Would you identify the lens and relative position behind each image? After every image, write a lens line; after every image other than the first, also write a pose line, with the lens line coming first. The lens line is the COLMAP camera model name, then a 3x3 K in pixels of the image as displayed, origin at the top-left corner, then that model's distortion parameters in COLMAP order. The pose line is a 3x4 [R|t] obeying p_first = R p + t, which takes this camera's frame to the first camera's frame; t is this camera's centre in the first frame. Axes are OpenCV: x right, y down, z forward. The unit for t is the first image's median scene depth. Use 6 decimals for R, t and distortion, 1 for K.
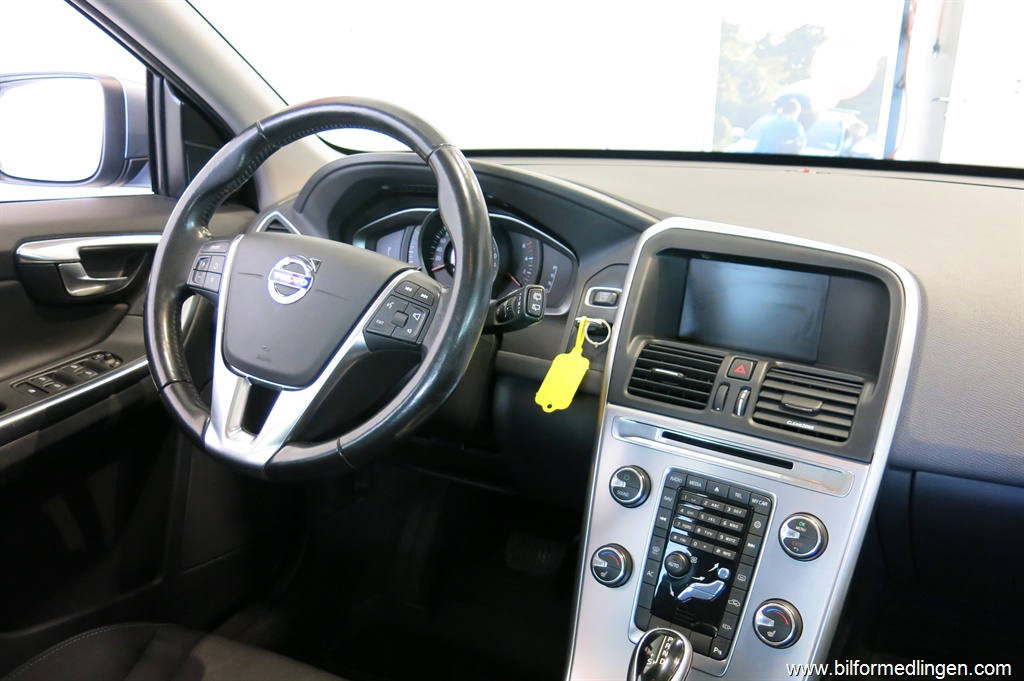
lens RADIAL K [[849.6, 0, 512.0], [0, 849.6, 340.5], [0, 0, 1]] dist [0.002462, 0.001767]
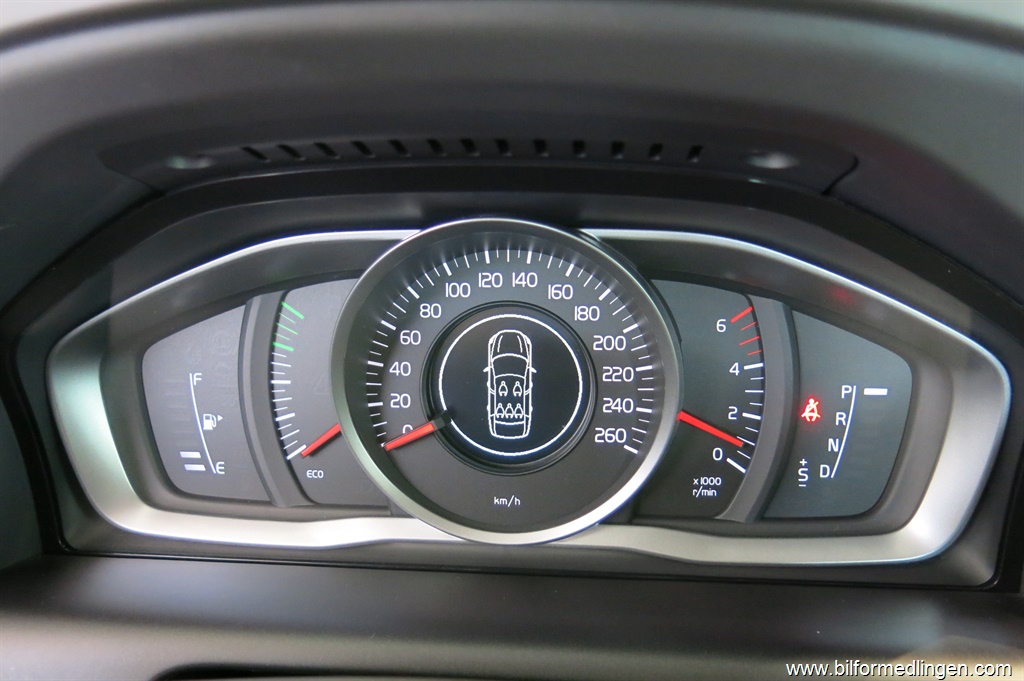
lens RADIAL K [[849.6, 0, 512.0], [0, 849.6, 340.5], [0, 0, 1]] dist [0.002462, 0.001767]
pose [[0.938788, -0.140967, 0.314332, -0.137754], [0.133822, 0.990014, 0.044314, -0.124001], [-0.317440, 0.000463, 0.948278, 0.723501]]
